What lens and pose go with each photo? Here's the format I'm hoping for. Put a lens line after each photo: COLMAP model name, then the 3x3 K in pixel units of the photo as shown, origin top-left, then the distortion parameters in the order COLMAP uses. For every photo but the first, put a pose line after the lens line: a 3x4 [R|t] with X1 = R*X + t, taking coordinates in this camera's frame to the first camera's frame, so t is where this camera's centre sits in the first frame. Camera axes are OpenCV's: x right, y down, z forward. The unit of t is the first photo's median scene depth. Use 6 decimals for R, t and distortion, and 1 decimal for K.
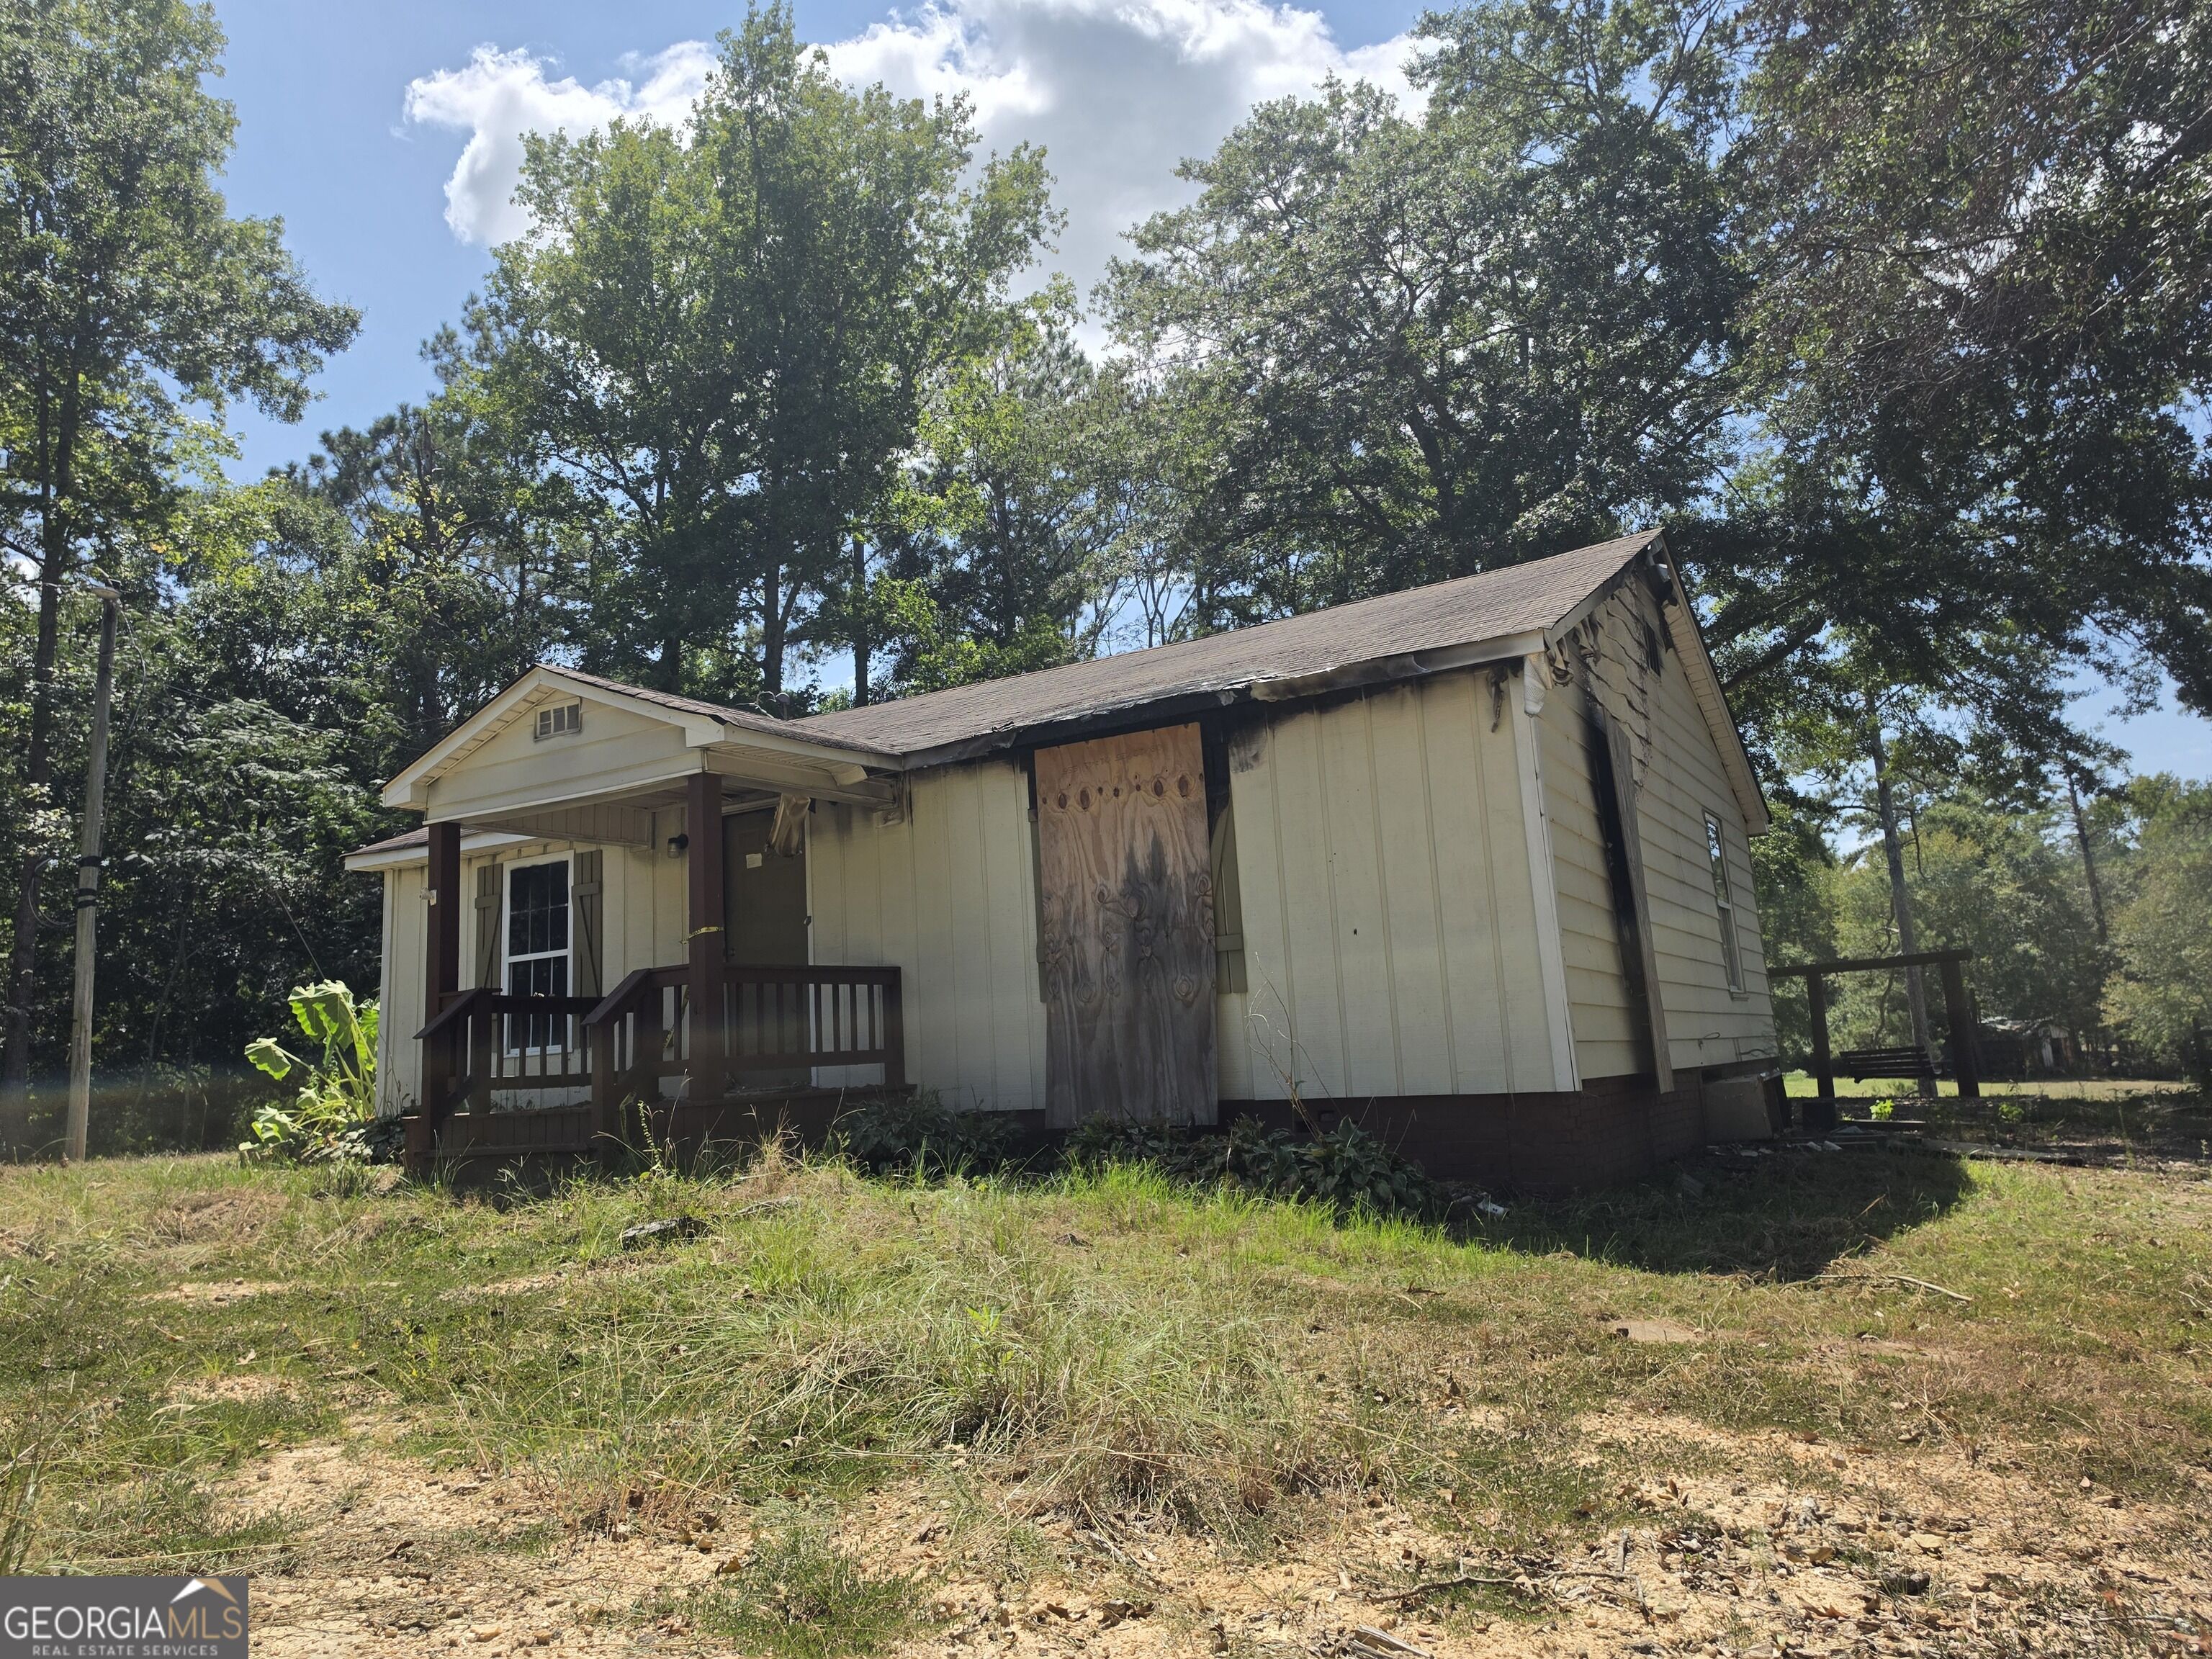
lens RADIAL K [[1480.0, 0, 1091.4], [0, 1480.0, 817.5], [0, 0, 1]] dist [0.110850, -0.143294]
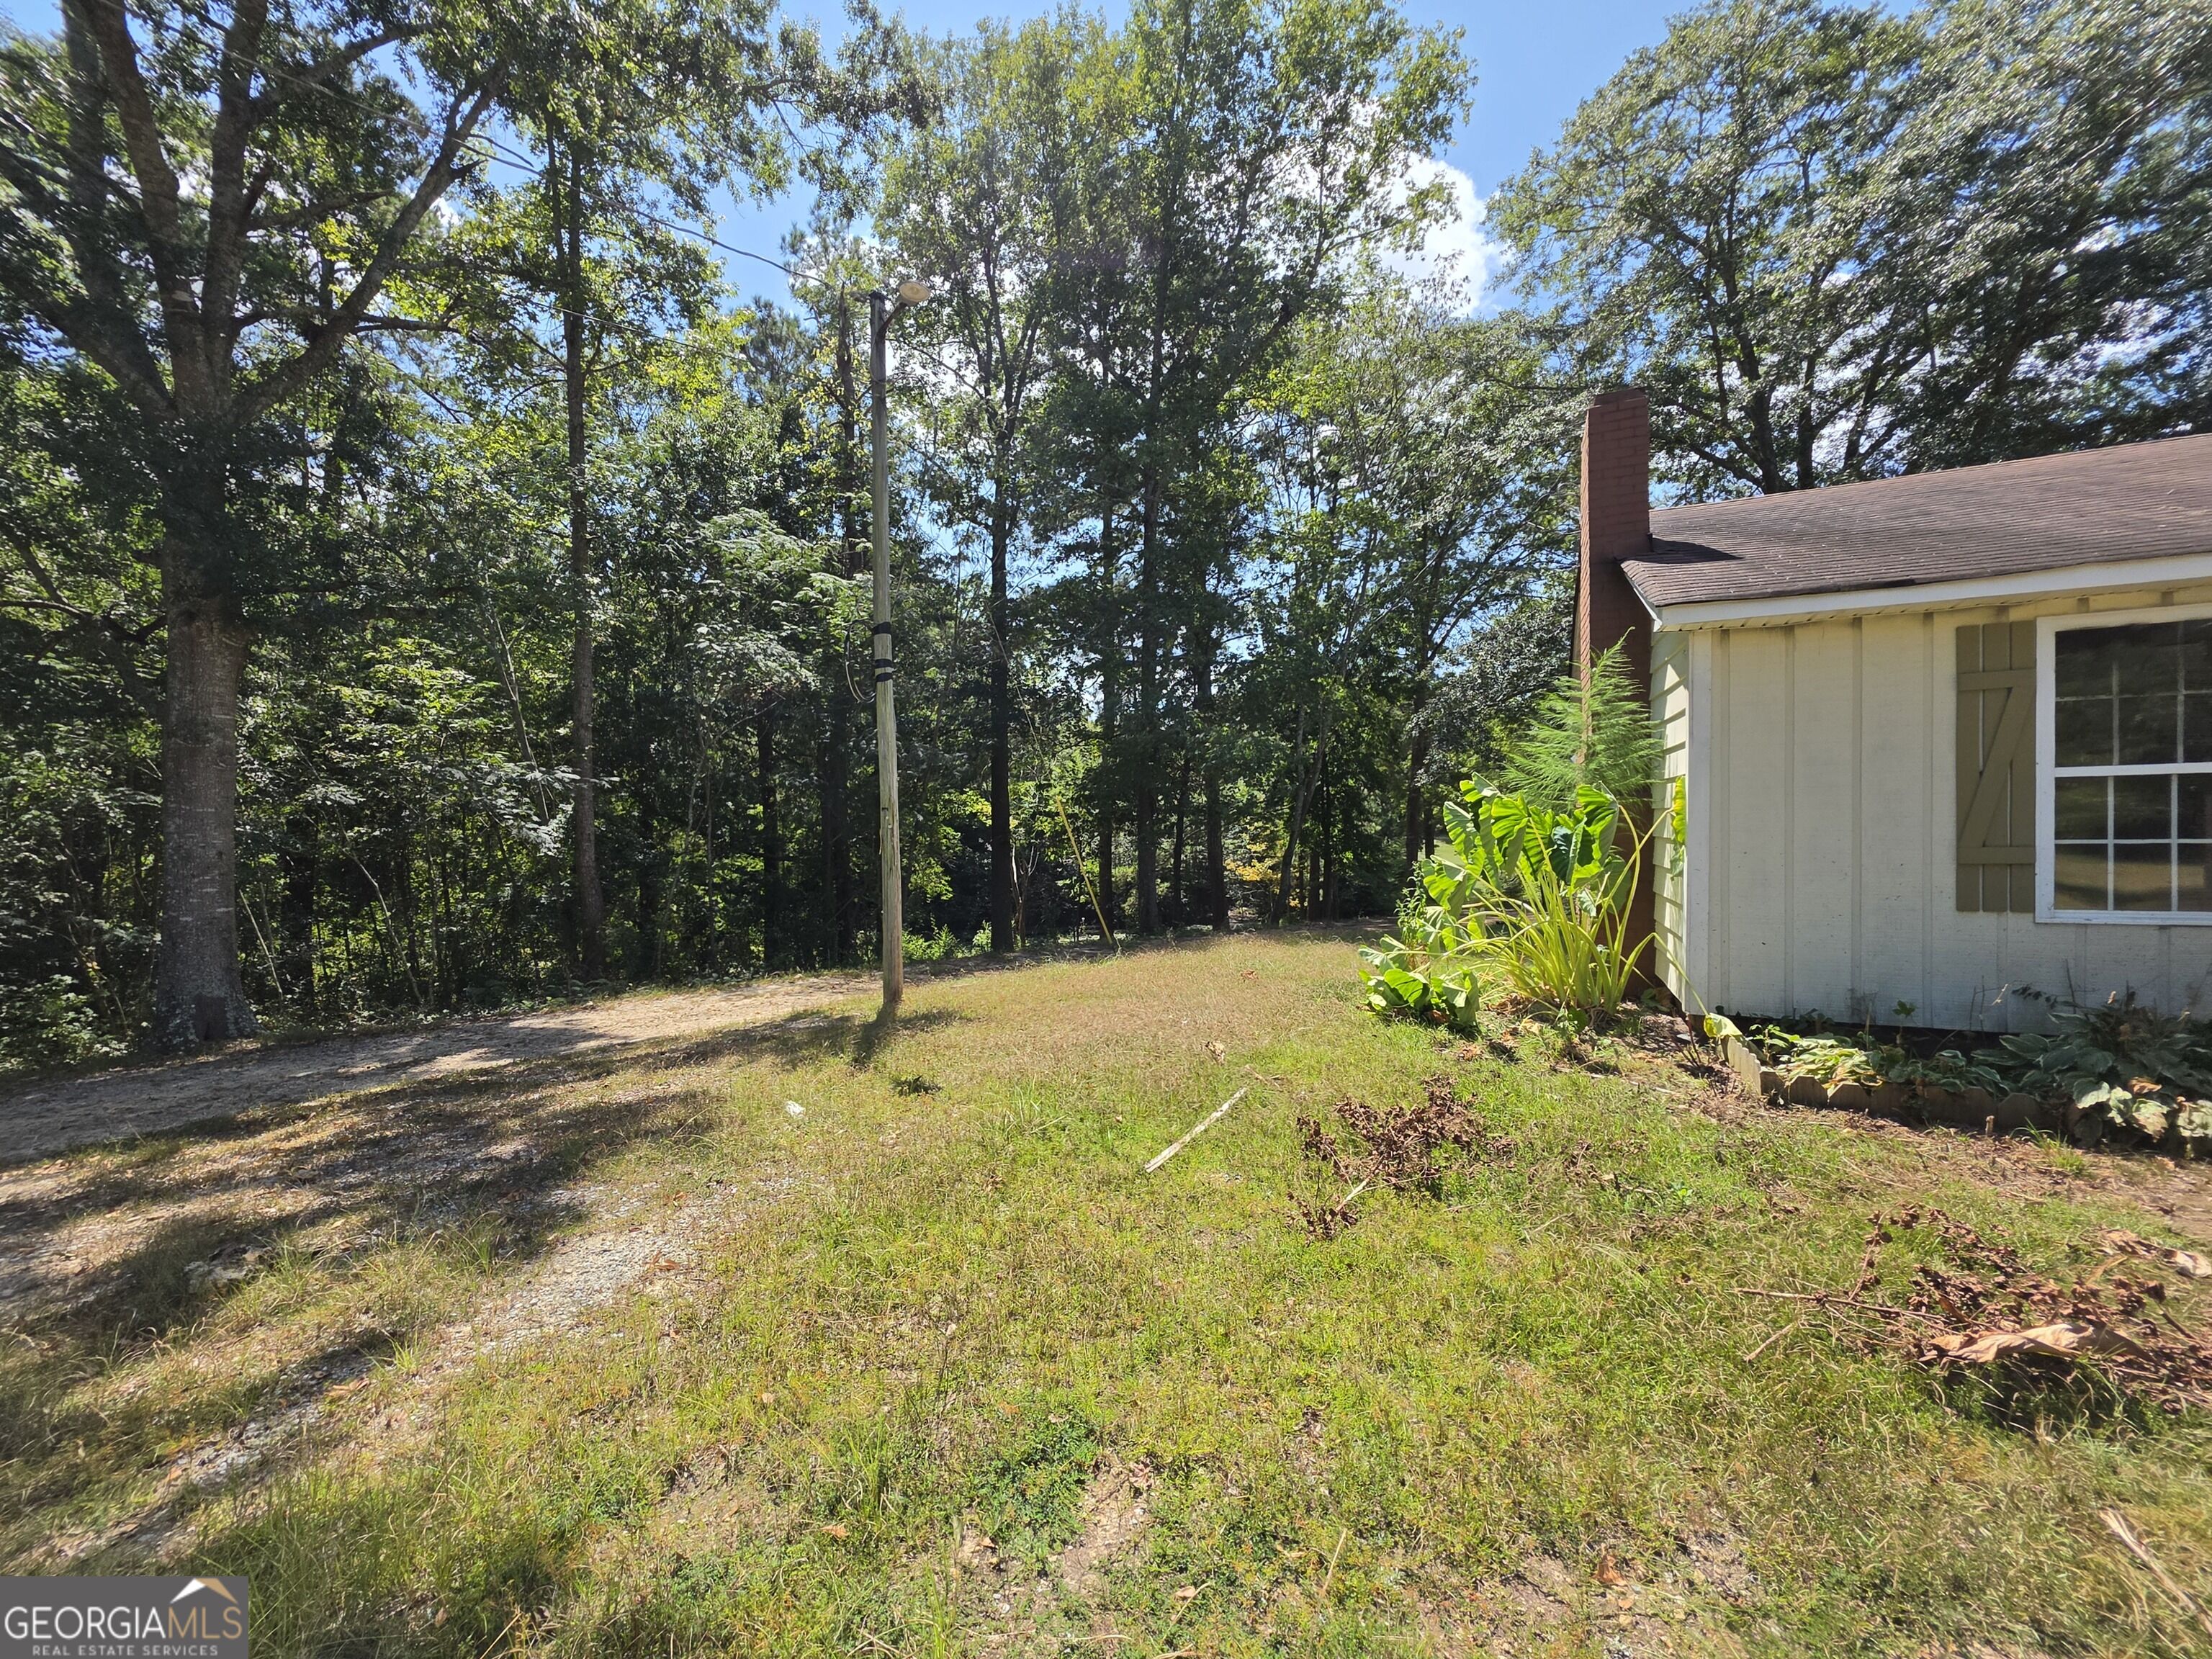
lens RADIAL K [[909.4, 0, 1106.0], [0, 909.4, 829.5], [0, 0, 1]] dist [-0.000256, 0.000018]
pose [[0.995822, 0.032519, 0.085330, -1.025905], [-0.046395, 0.985024, 0.166058, 0.091026], [-0.078652, -0.169323, 0.982417, 0.806889]]
